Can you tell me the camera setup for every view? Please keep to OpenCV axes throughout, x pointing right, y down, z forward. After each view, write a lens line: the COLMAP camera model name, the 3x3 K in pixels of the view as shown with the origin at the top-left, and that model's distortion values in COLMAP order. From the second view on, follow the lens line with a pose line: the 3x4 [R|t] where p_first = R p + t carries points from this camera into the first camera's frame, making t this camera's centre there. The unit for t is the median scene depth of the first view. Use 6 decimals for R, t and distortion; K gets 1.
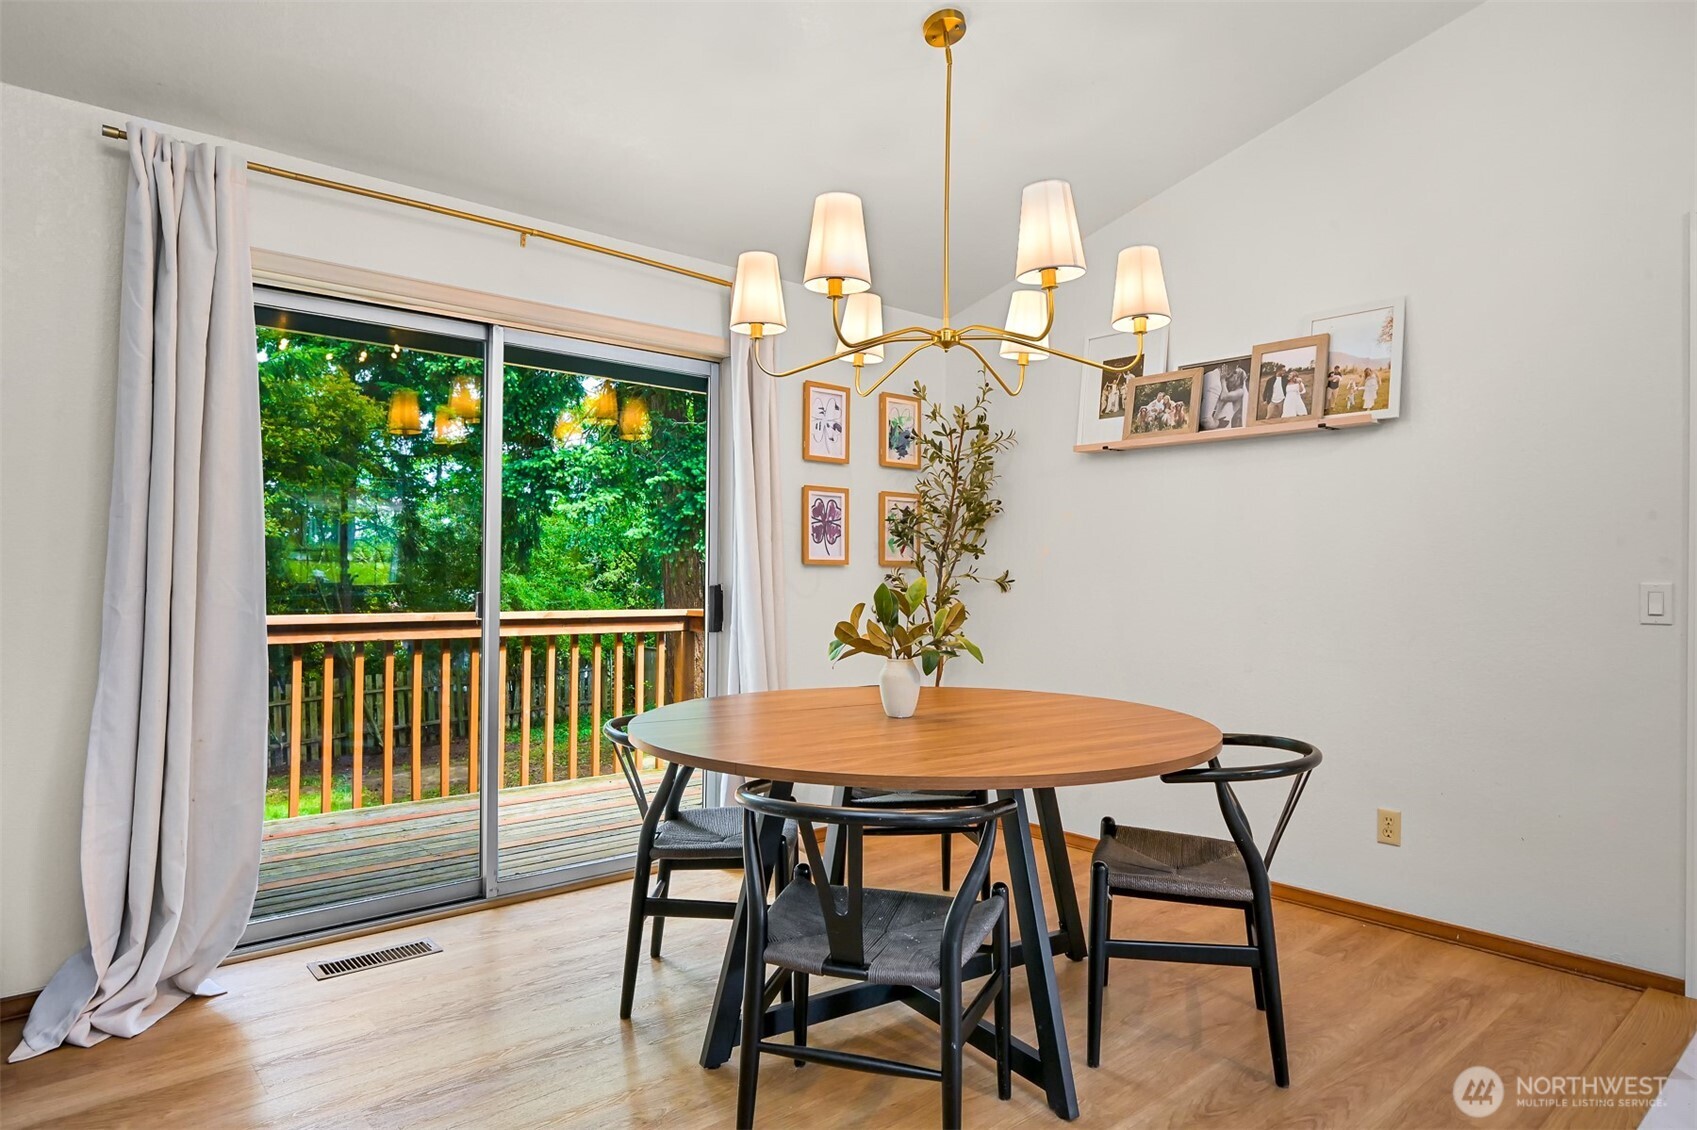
lens RADIAL K [[1025.5, 0, 901.0], [0, 1025.5, 561.7], [0, 0, 1]] dist [-0.001402, 0.001710]
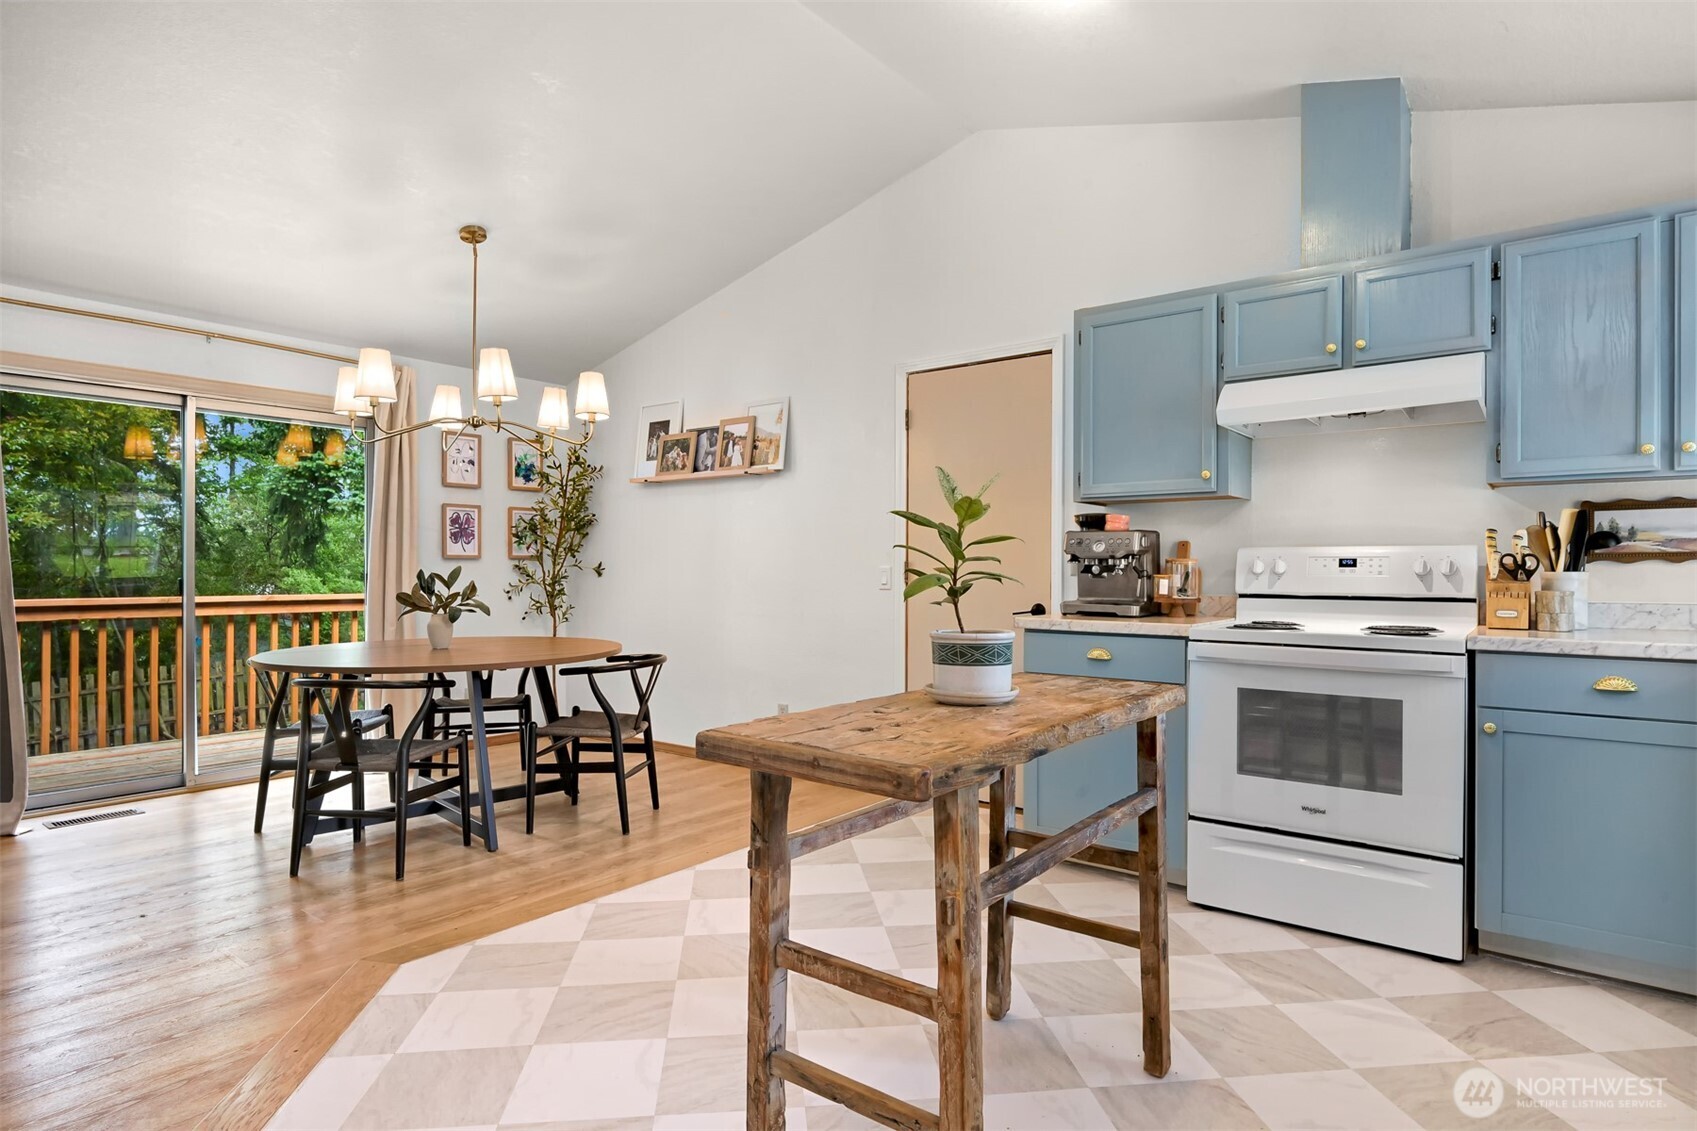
lens RADIAL K [[922.2, 0, 862.1], [0, 922.2, 565.3], [0, 0, 1]] dist [0.001900, 0.006052]
pose [[0.985217, -0.007878, 0.171130, 0.288722], [0.005546, 0.999885, 0.014099, -0.003056], [-0.171222, -0.012941, 0.985148, -0.418098]]
